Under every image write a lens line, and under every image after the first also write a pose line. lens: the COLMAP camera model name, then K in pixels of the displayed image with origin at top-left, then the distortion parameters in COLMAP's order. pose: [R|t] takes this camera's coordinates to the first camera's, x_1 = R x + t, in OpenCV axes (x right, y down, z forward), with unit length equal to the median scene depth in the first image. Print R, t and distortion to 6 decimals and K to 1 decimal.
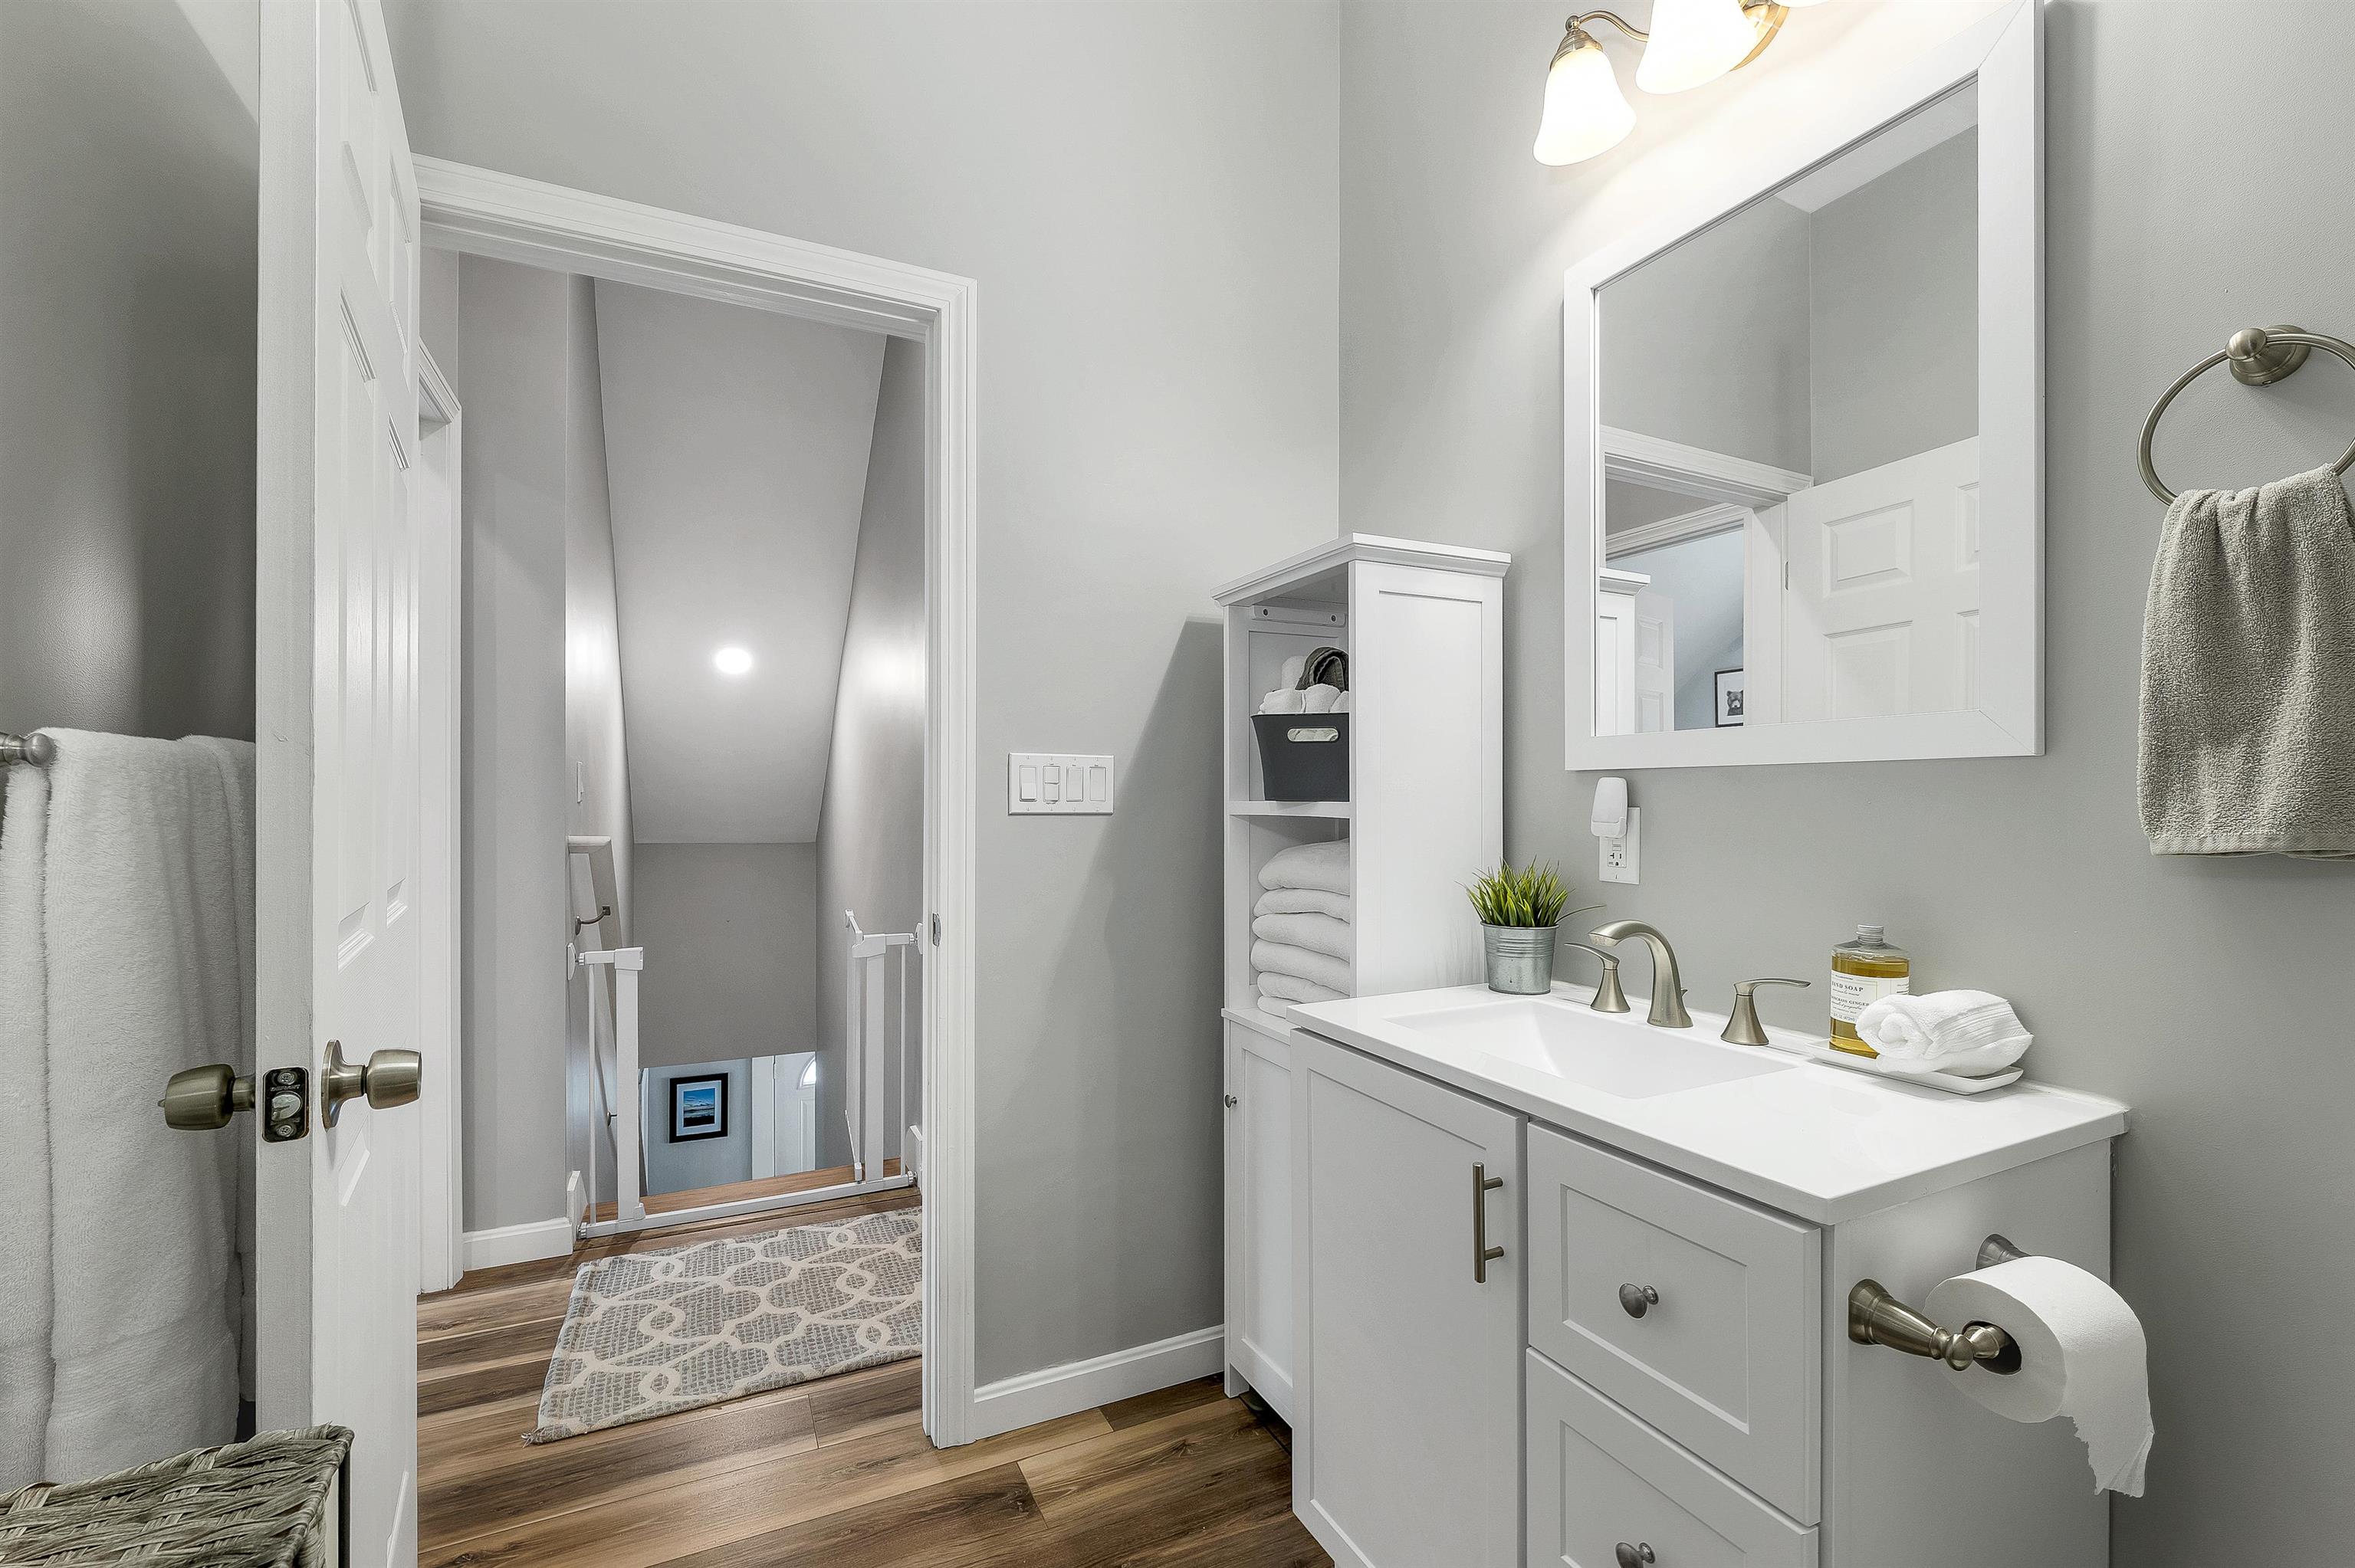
lens RADIAL K [[999.9, 0, 1174.9], [0, 999.9, 807.2], [0, 0, 1]] dist [-0.004052, -0.000391]
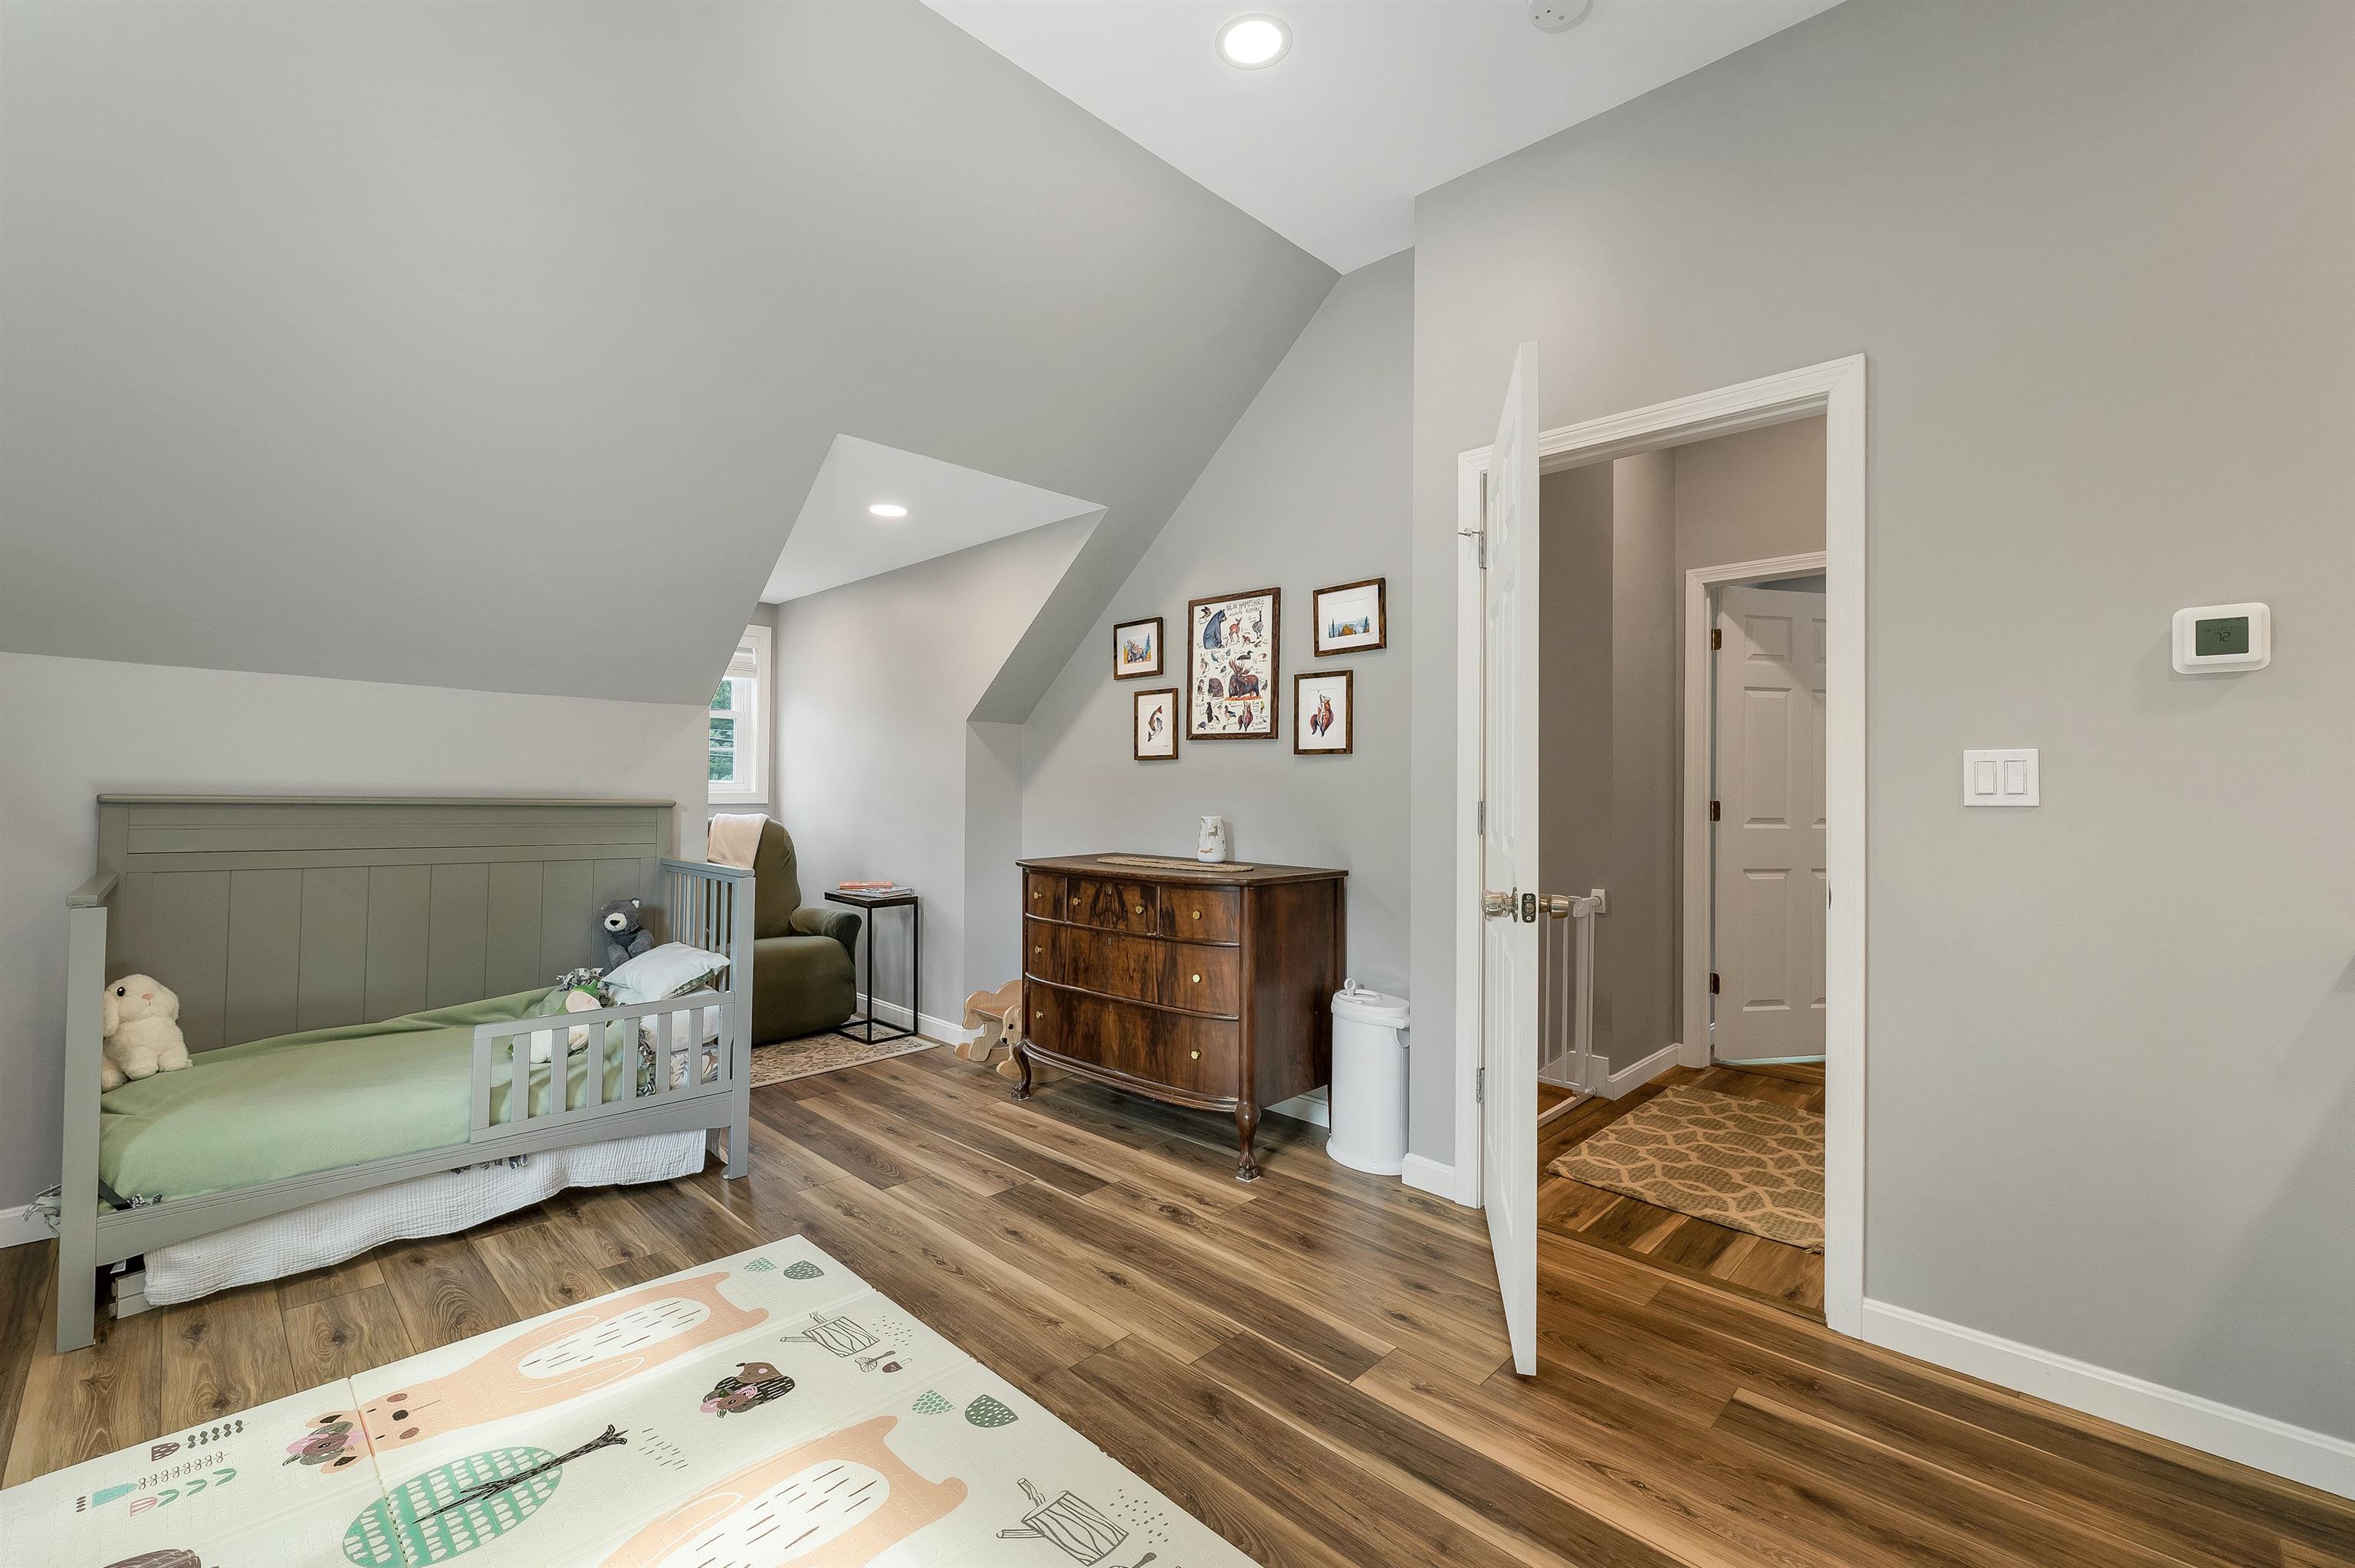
lens RADIAL K [[980.6, 0, 1174.8], [0, 980.6, 766.8], [0, 0, 1]] dist [-0.002122, -0.000460]
pose [[0.936643, 0.013556, 0.350022, -1.865464], [-0.003208, 0.999541, -0.030128, -0.001212], [-0.350270, 0.027097, 0.936257, 0.011557]]
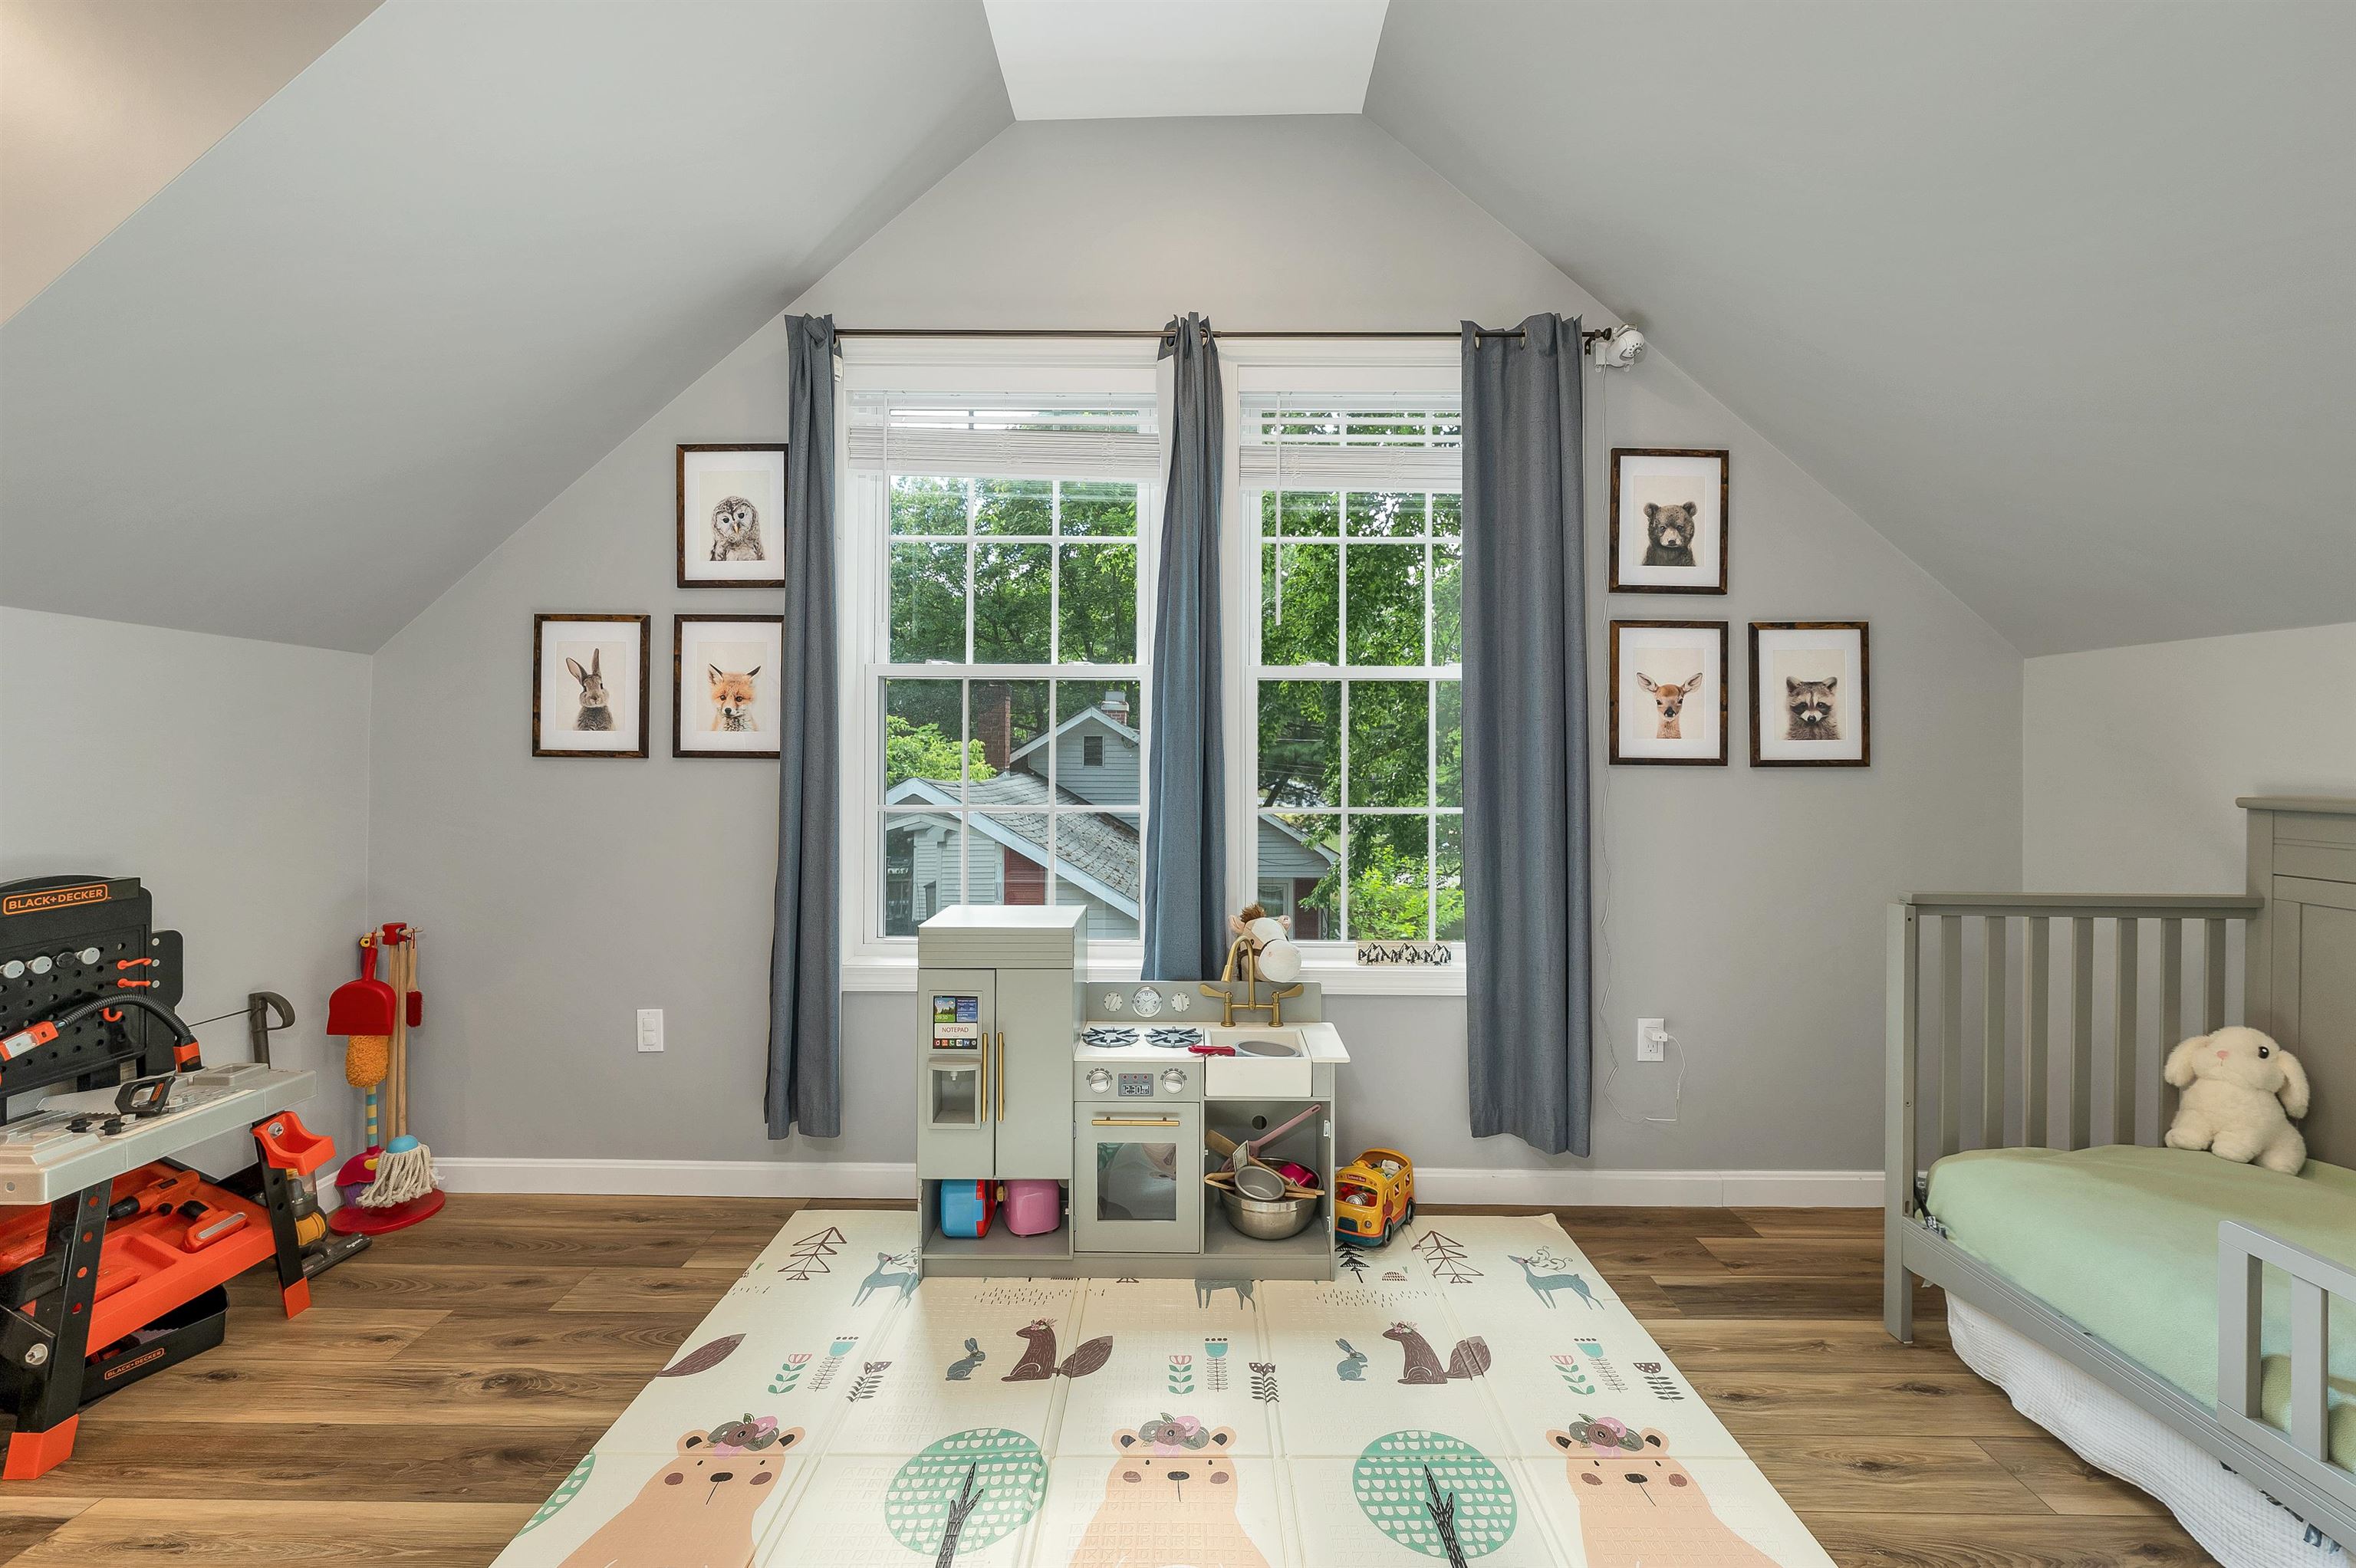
lens RADIAL K [[990.7, 0, 1181.2], [0, 990.7, 749.0], [0, 0, 1]] dist [-0.001871, -0.000333]
pose [[-0.438034, -0.023252, -0.898658, -1.284150], [-0.016008, 0.999709, -0.018064, -0.013791], [0.898816, 0.006473, -0.438278, 1.154712]]
